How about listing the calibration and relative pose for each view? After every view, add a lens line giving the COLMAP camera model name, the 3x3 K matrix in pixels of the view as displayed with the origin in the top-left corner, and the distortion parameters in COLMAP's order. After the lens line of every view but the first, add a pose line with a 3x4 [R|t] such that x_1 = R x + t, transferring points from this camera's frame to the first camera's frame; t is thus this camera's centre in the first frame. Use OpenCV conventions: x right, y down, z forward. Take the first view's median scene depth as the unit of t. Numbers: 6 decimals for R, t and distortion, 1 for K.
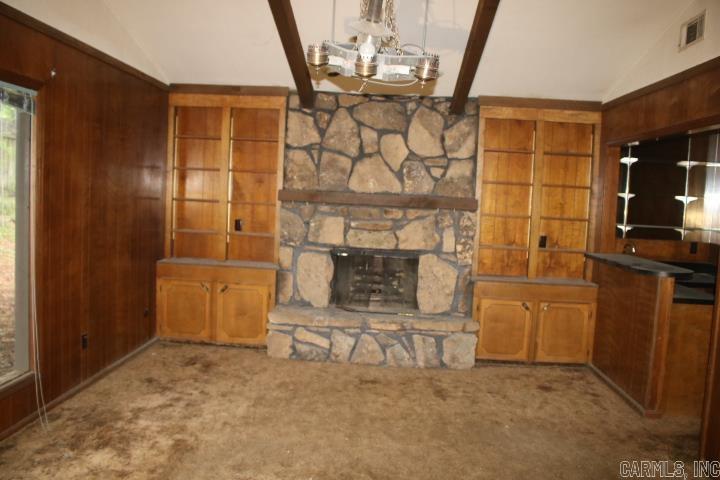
lens RADIAL K [[620.5, 0, 360.0], [0, 620.5, 240.0], [0, 0, 1]] dist [-0.110070, 0.010079]
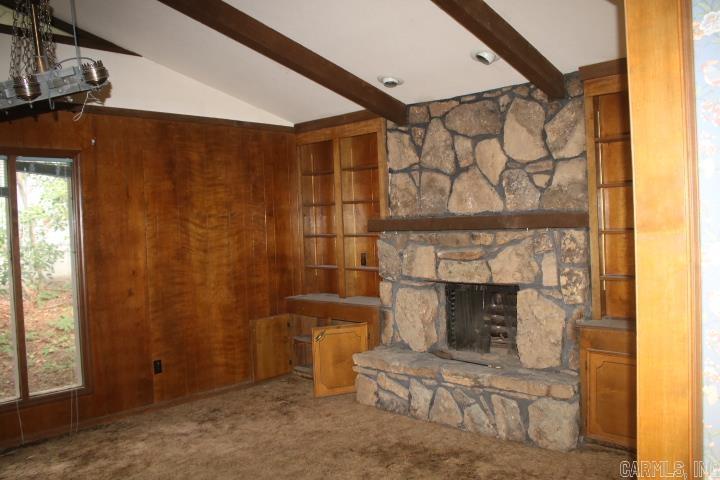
lens RADIAL K [[620.5, 0, 360.0], [0, 620.5, 240.0], [0, 0, 1]] dist [-0.110070, 0.010079]
pose [[0.741215, -0.055279, -0.668987, 0.463590], [0.019248, 0.997944, -0.061134, 0.004889], [0.670991, 0.032437, 0.740755, 0.305234]]
